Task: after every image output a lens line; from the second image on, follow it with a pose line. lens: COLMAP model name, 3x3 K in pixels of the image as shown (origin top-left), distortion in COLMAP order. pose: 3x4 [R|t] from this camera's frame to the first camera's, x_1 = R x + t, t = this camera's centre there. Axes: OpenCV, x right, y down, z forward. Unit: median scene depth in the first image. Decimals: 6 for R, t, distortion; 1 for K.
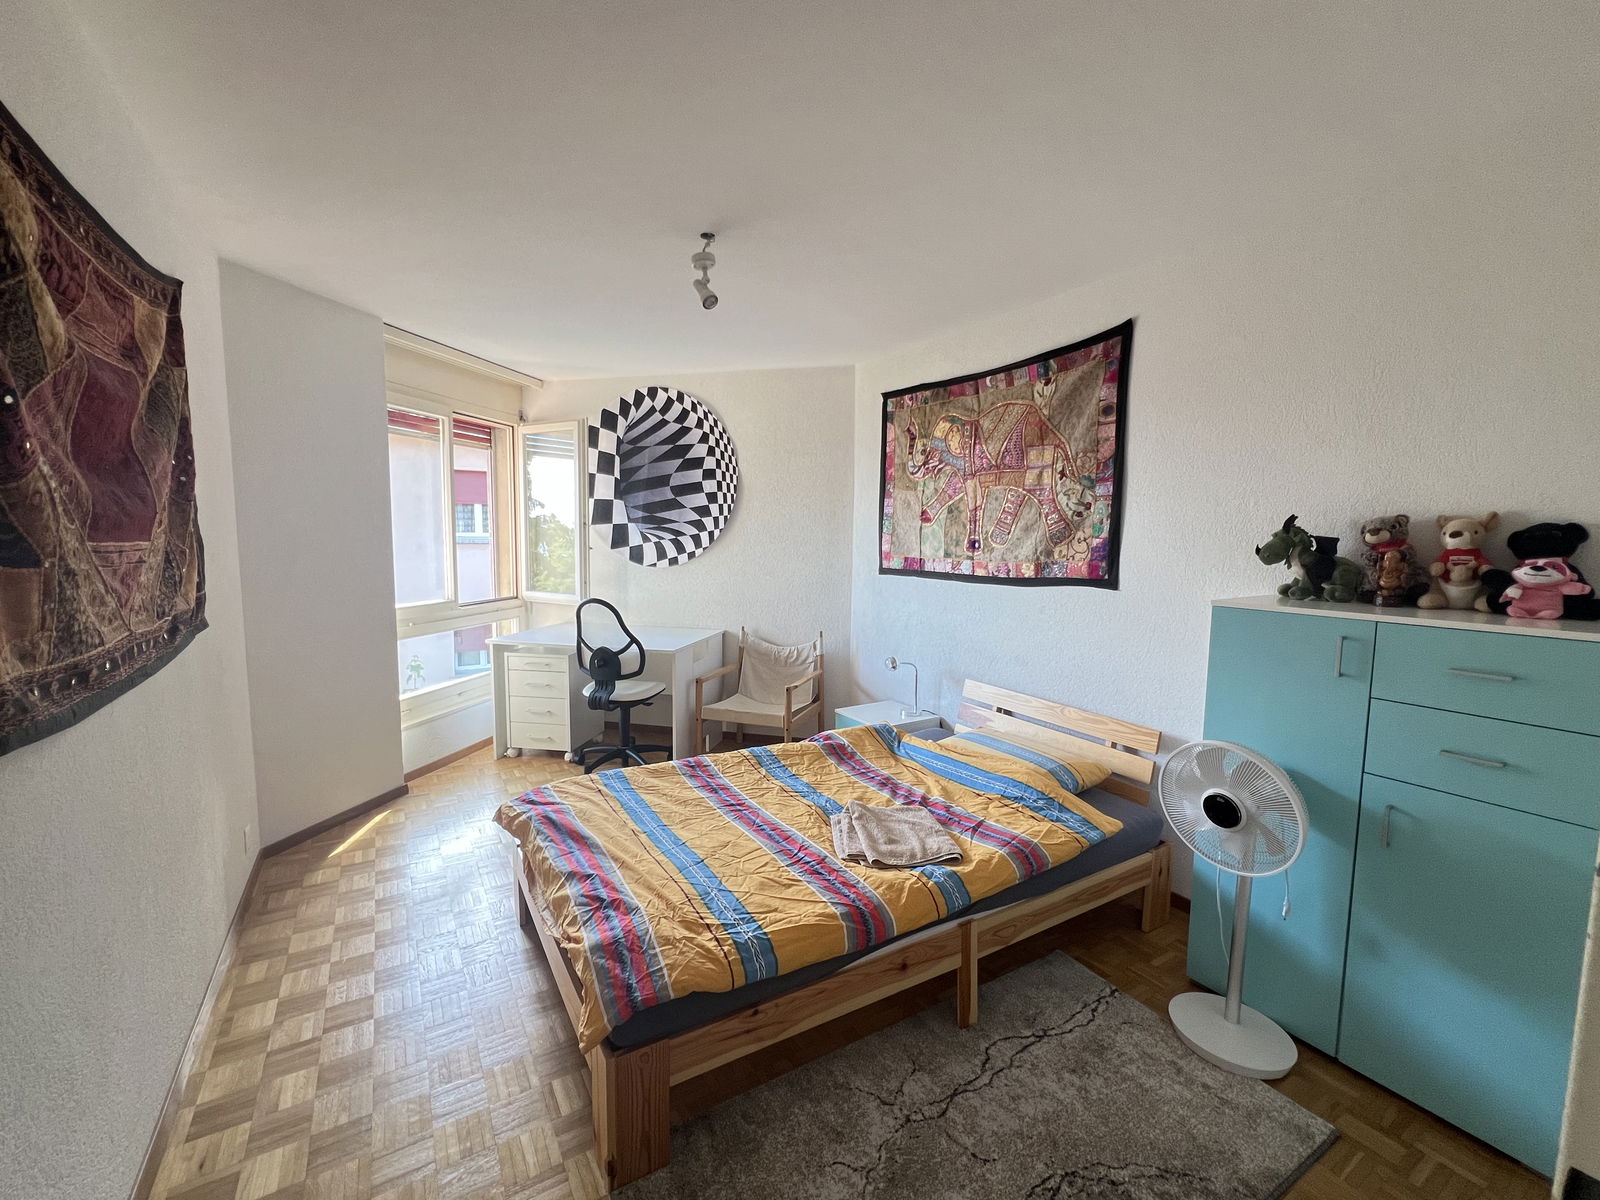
lens RADIAL K [[668.9, 0, 794.3], [0, 668.9, 597.3], [0, 0, 1]] dist [-0.003459, 0.001294]
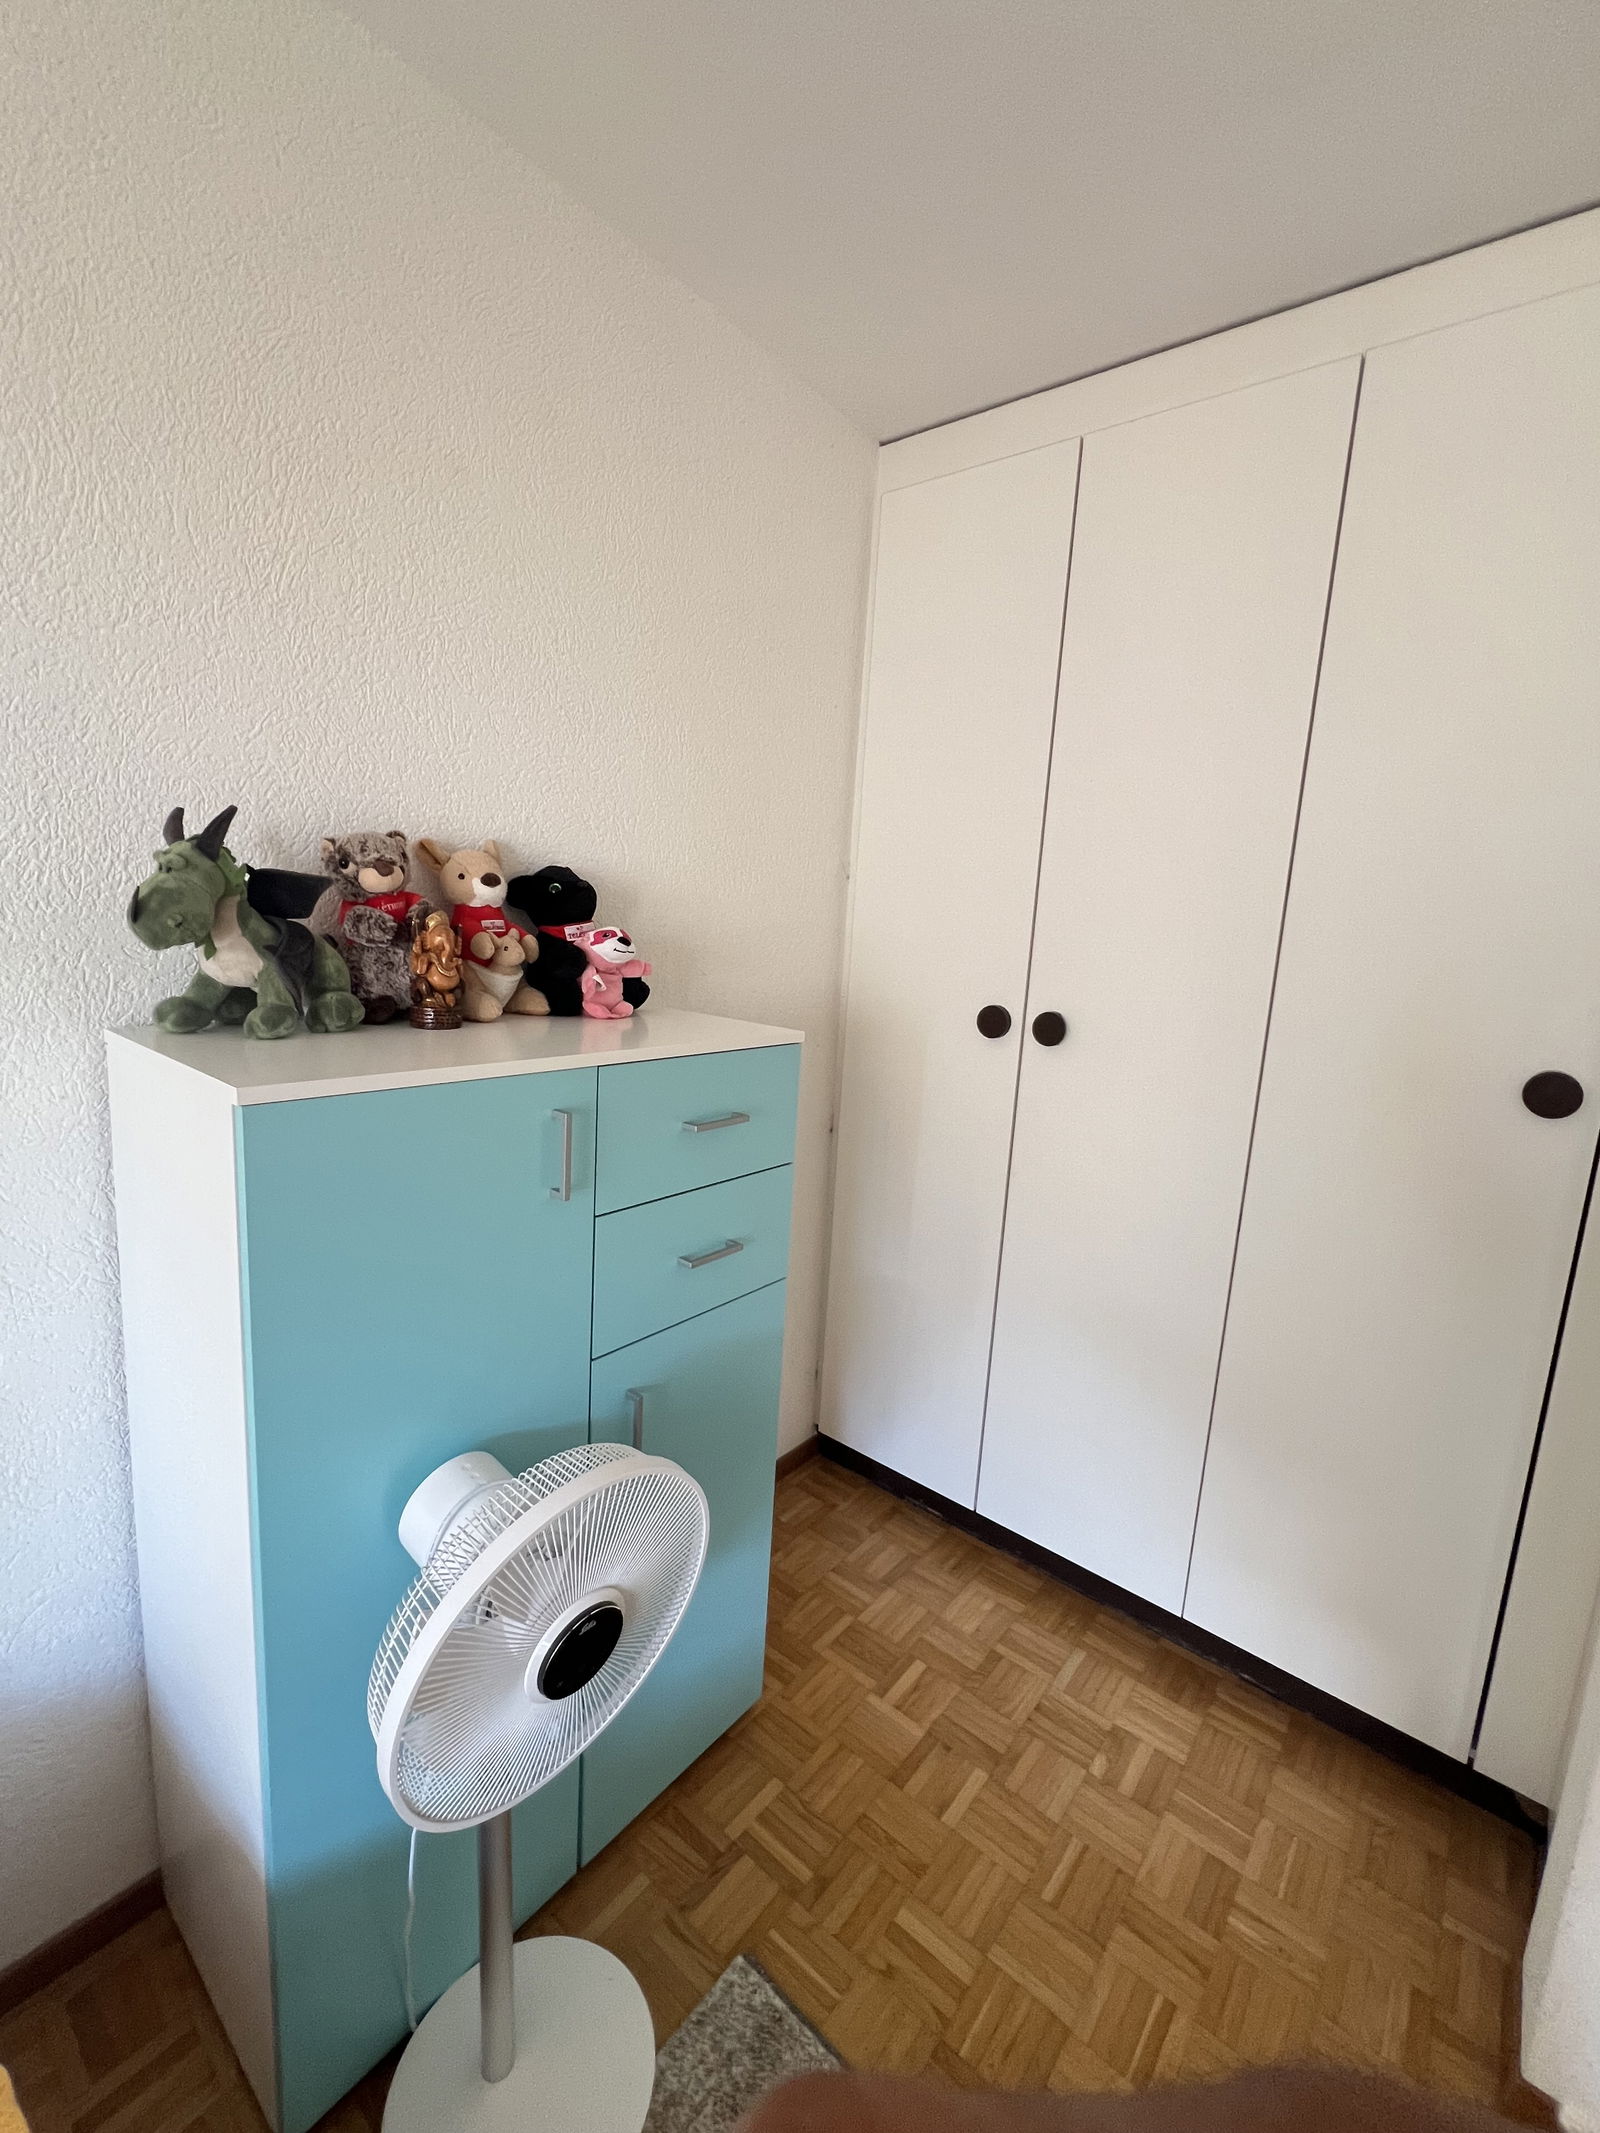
lens RADIAL K [[891.7, 0, 806.3], [0, 891.7, 1057.9], [0, 0, 1]] dist [-0.003459, 0.001294]
pose [[-0.332515, -0.179088, 0.925938, 0.137667], [0.028502, 0.979448, 0.199673, -0.060832], [-0.942667, 0.092785, -0.320577, 0.676813]]
